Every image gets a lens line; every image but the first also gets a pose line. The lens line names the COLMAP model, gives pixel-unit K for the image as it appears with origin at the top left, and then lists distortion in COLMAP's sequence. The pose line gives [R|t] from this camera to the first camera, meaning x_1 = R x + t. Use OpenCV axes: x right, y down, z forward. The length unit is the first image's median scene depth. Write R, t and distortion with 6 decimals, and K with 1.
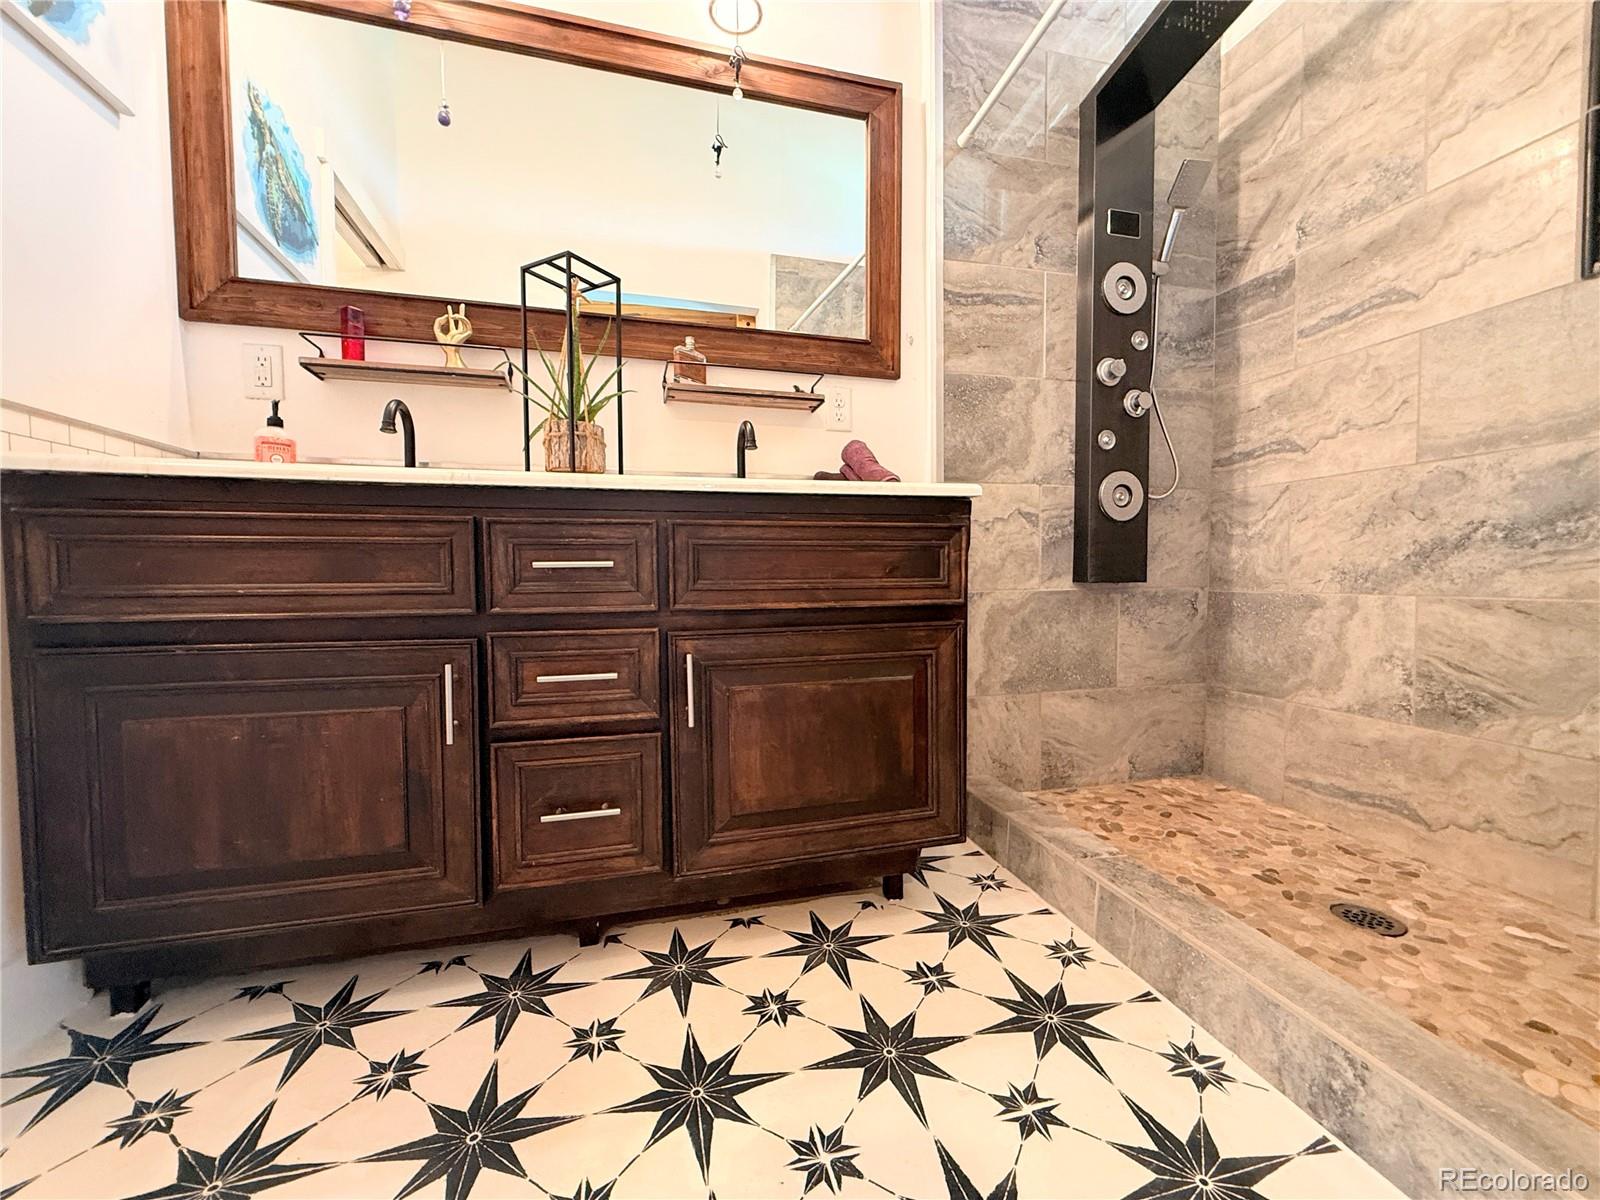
lens RADIAL K [[638.3, 0, 822.8], [0, 638.3, 592.4], [0, 0, 1]] dist [0.001577, 0.000830]
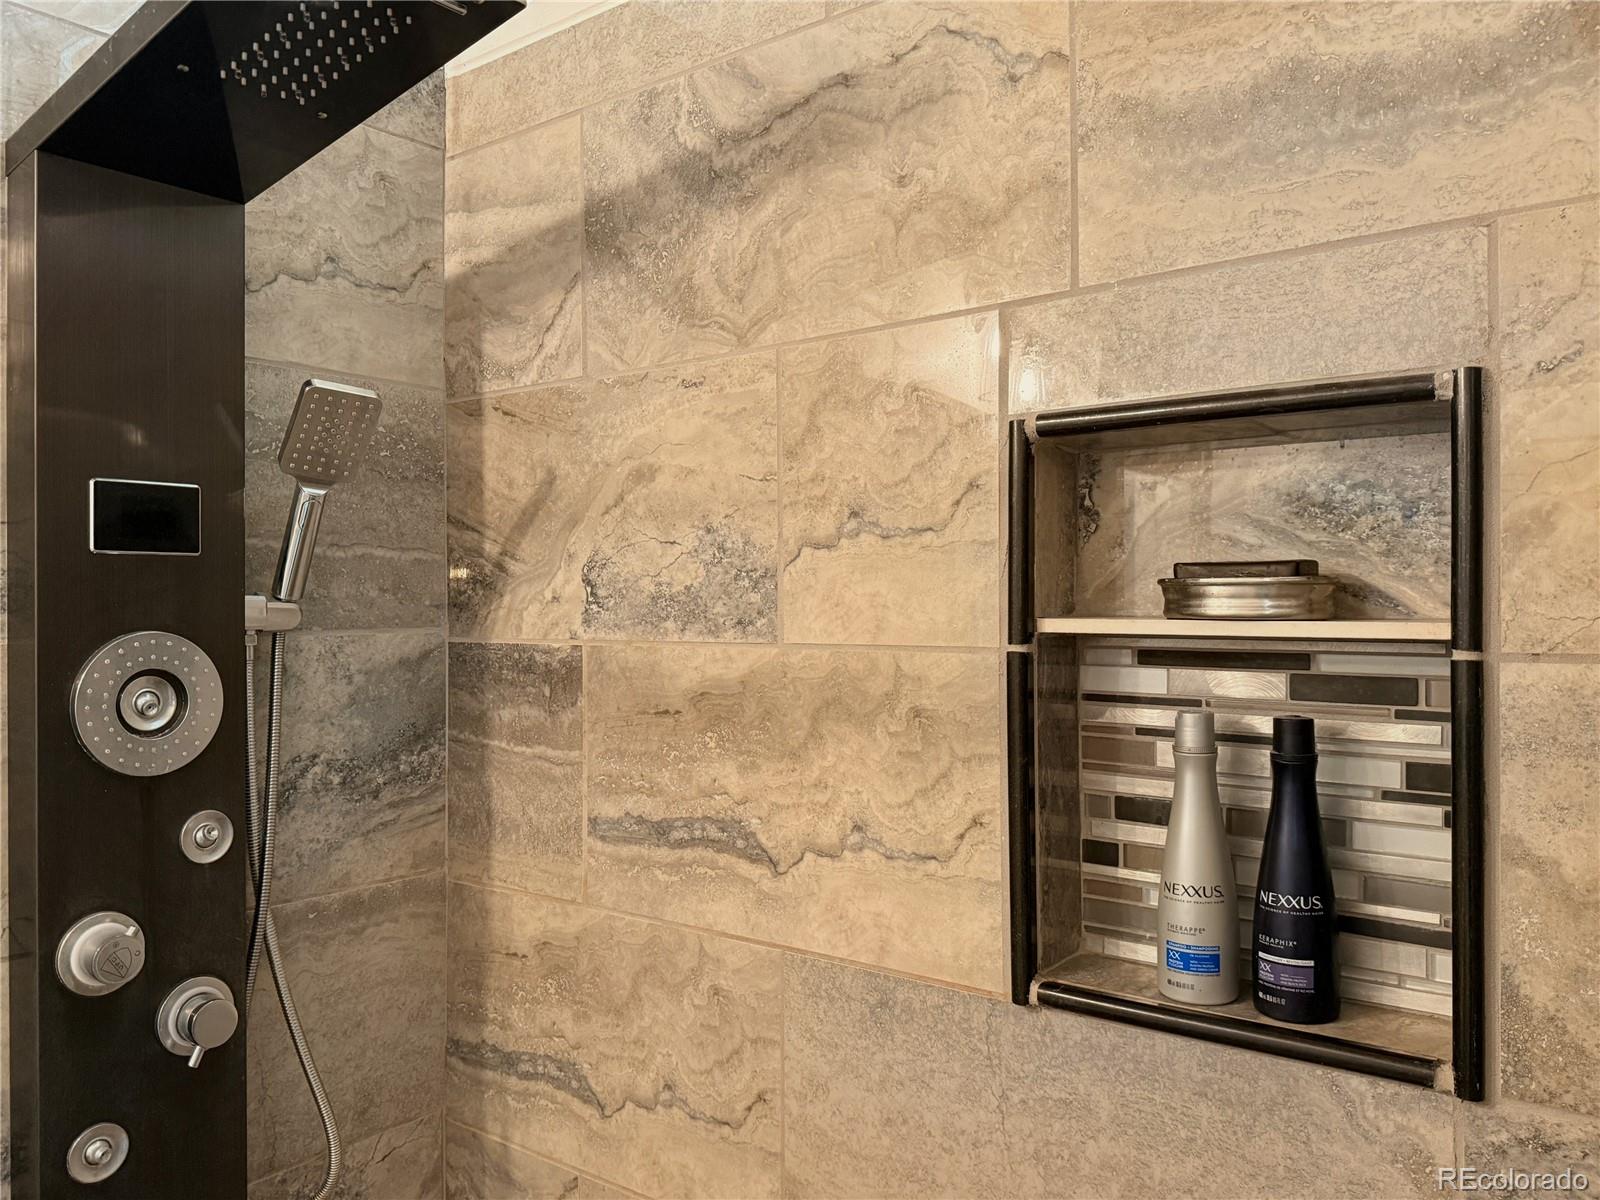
lens RADIAL K [[1184.7, 0, 787.2], [0, 1184.7, 595.8], [0, 0, 1]] dist [0.070255, -0.085312]
pose [[0.810676, -0.002142, 0.585492, 0.419466], [0.019049, 0.999560, -0.022718, -0.580640], [-0.585186, 0.029570, 0.810360, 0.298931]]
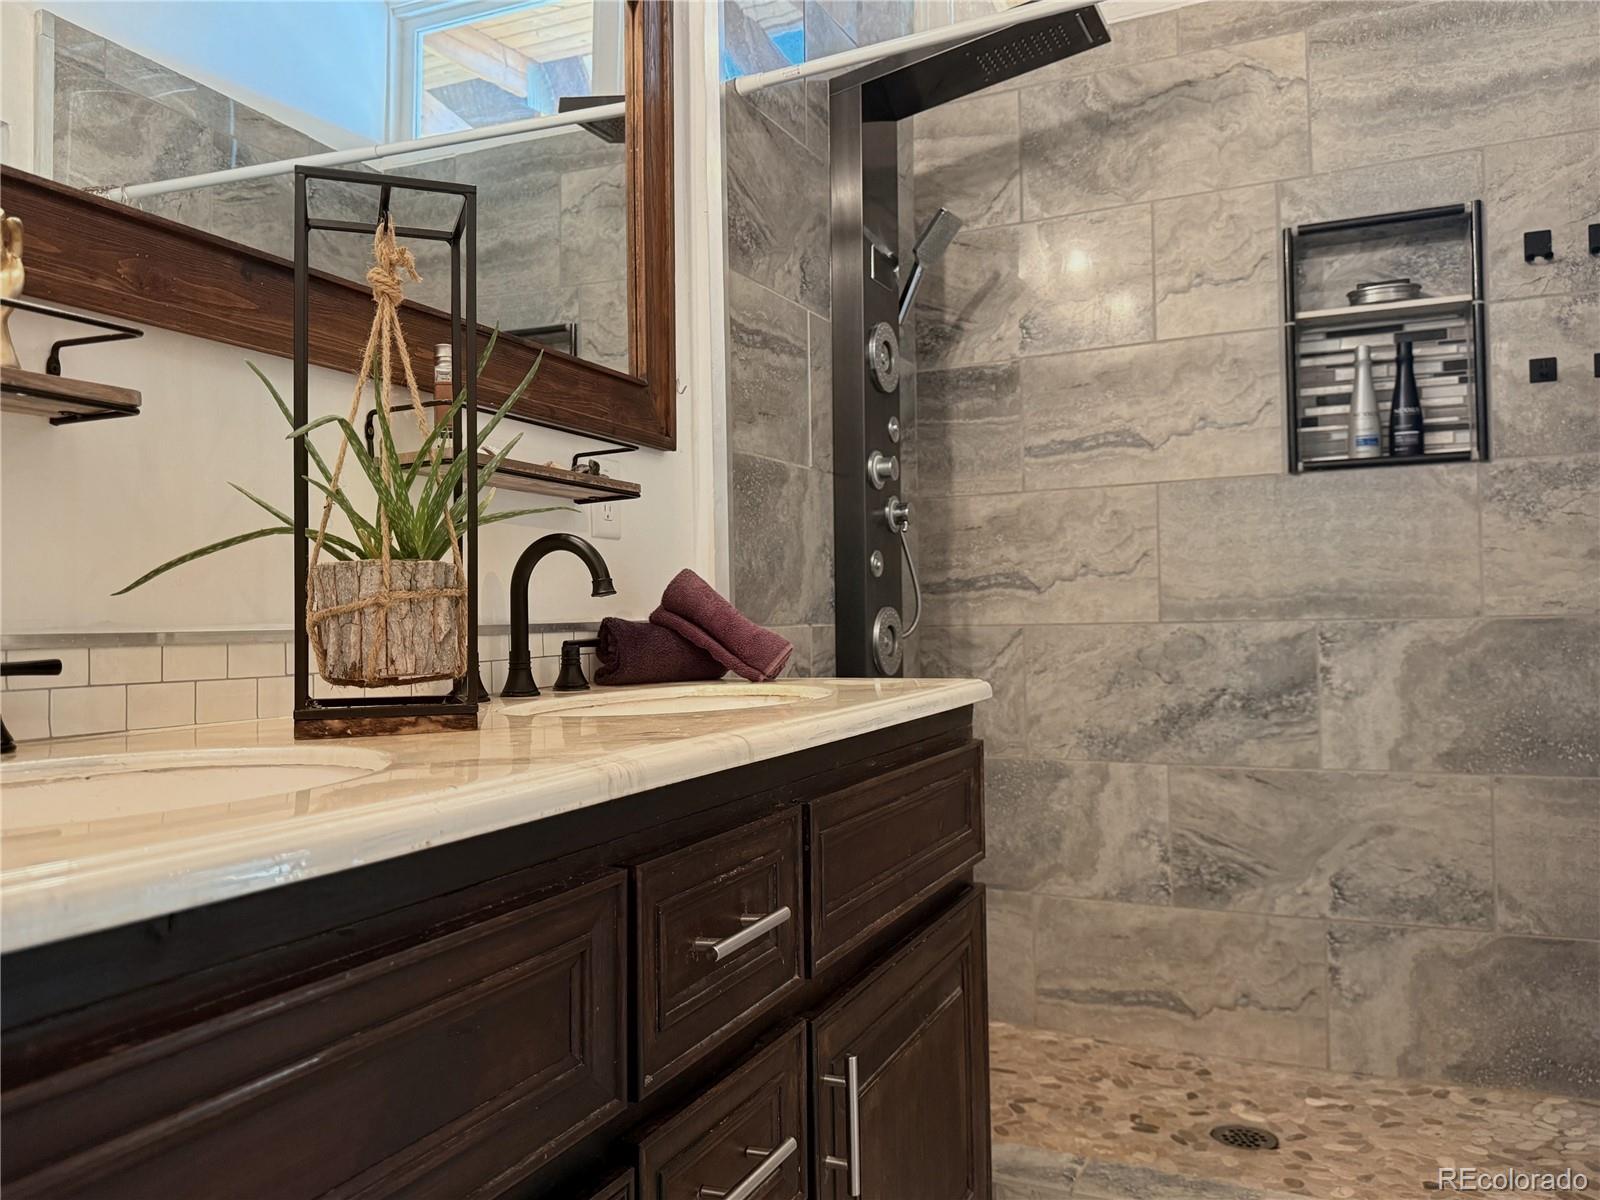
lens RADIAL K [[1184.7, 0, 772.8], [0, 1184.7, 598.3], [0, 0, 1]] dist [0.070255, -0.085312]
pose [[0.658212, 0.008556, 0.752784, -0.702501], [0.035776, 0.998450, -0.042630, -0.168507], [-0.751982, 0.054991, 0.656886, 0.254919]]
